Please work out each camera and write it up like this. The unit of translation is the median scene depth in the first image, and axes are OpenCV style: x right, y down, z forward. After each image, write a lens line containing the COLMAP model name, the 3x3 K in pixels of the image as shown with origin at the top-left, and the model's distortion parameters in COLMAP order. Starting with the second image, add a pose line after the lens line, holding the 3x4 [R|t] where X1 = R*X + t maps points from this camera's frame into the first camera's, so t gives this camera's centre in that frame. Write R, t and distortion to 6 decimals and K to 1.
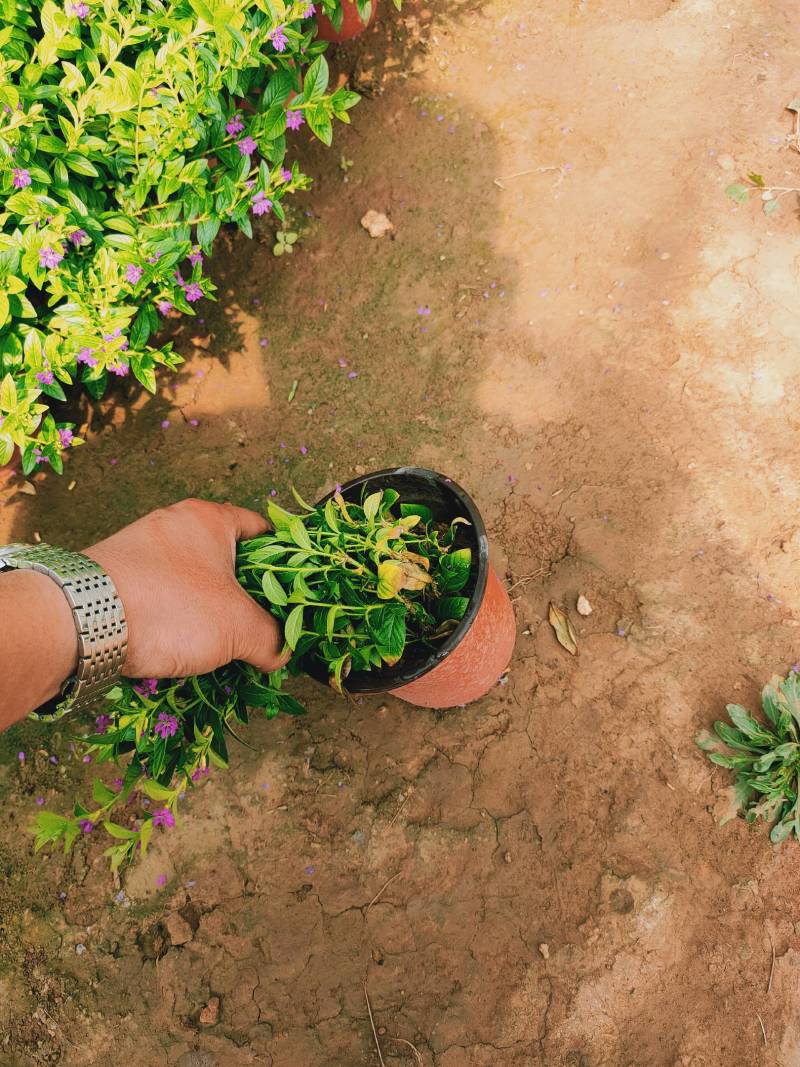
lens RADIAL K [[829.6, 0, 396.7], [0, 829.6, 528.1], [0, 0, 1]] dist [0.063908, -0.144054]
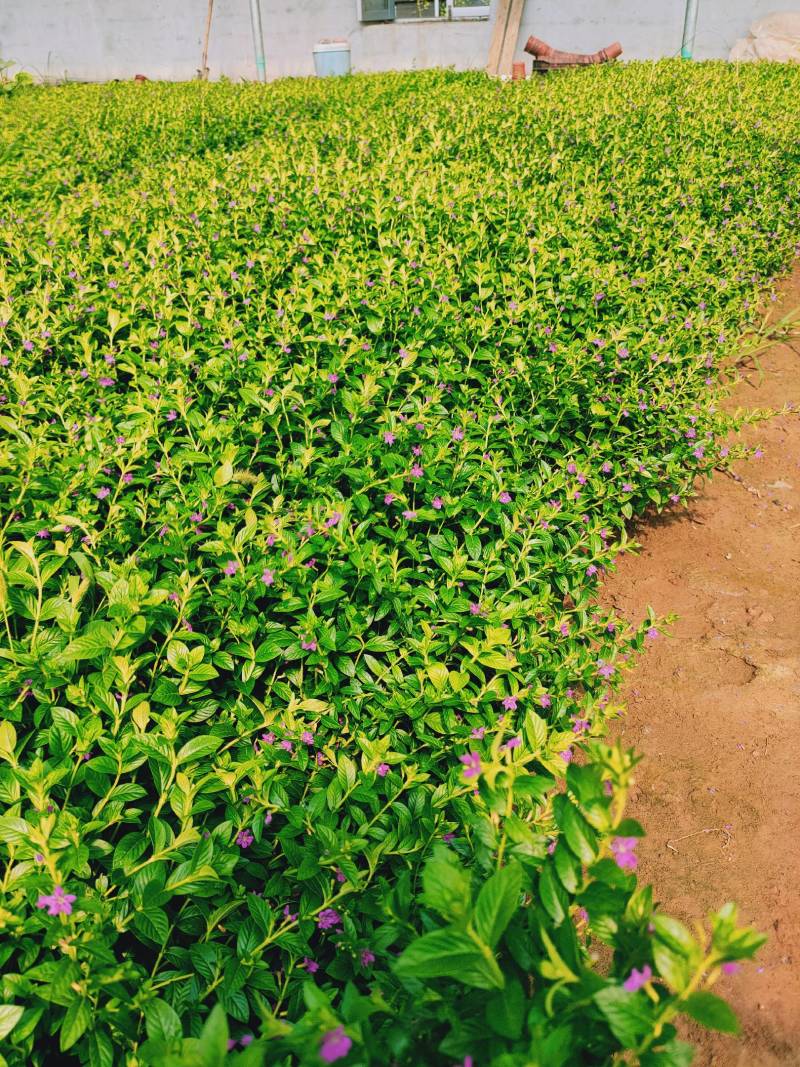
lens RADIAL K [[823.8, 0, 422.3], [0, 823.8, 534.6], [0, 0, 1]] dist [0.057334, -0.087092]
pose [[0.996469, -0.025876, 0.079876, -0.373697], [0.066968, 0.818768, -0.570206, -0.216158], [-0.050646, 0.573542, 0.817609, -0.111555]]
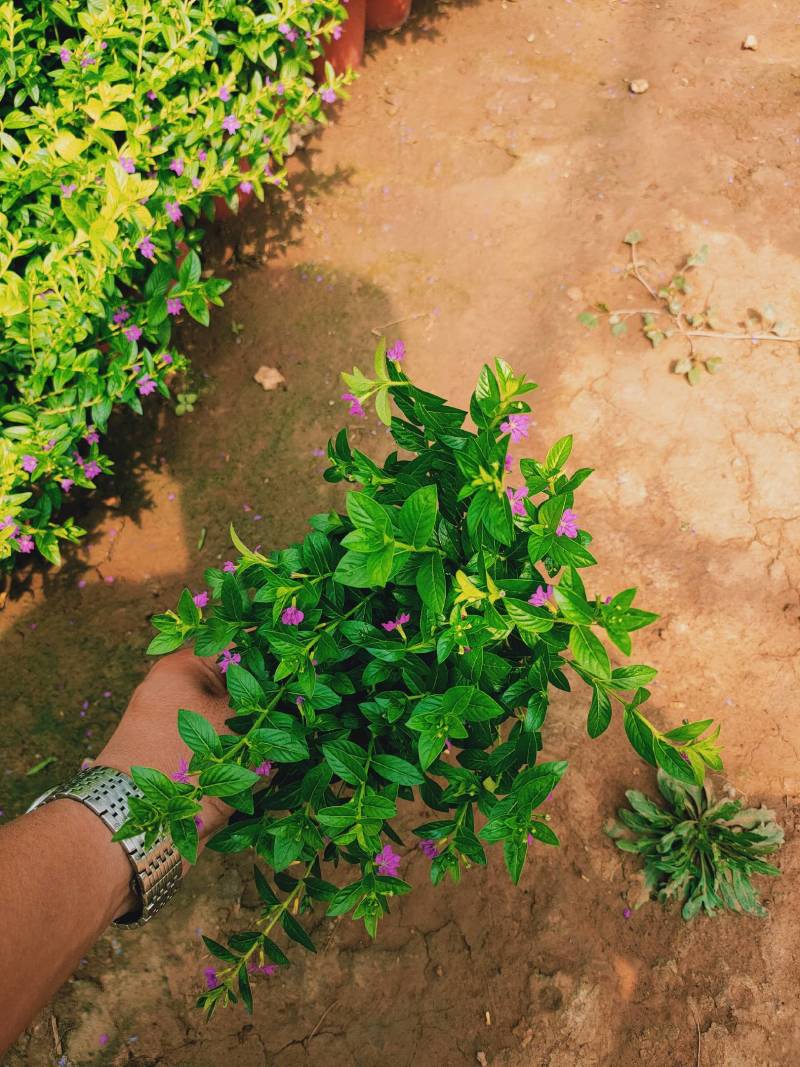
lens RADIAL K [[829.6, 0, 396.7], [0, 829.6, 528.1], [0, 0, 1]] dist [0.063908, -0.144054]
pose [[0.992088, -0.109186, 0.061972, 0.072039], [0.116277, 0.985247, -0.125570, -0.019869], [-0.047348, 0.131782, 0.990147, -0.085371]]
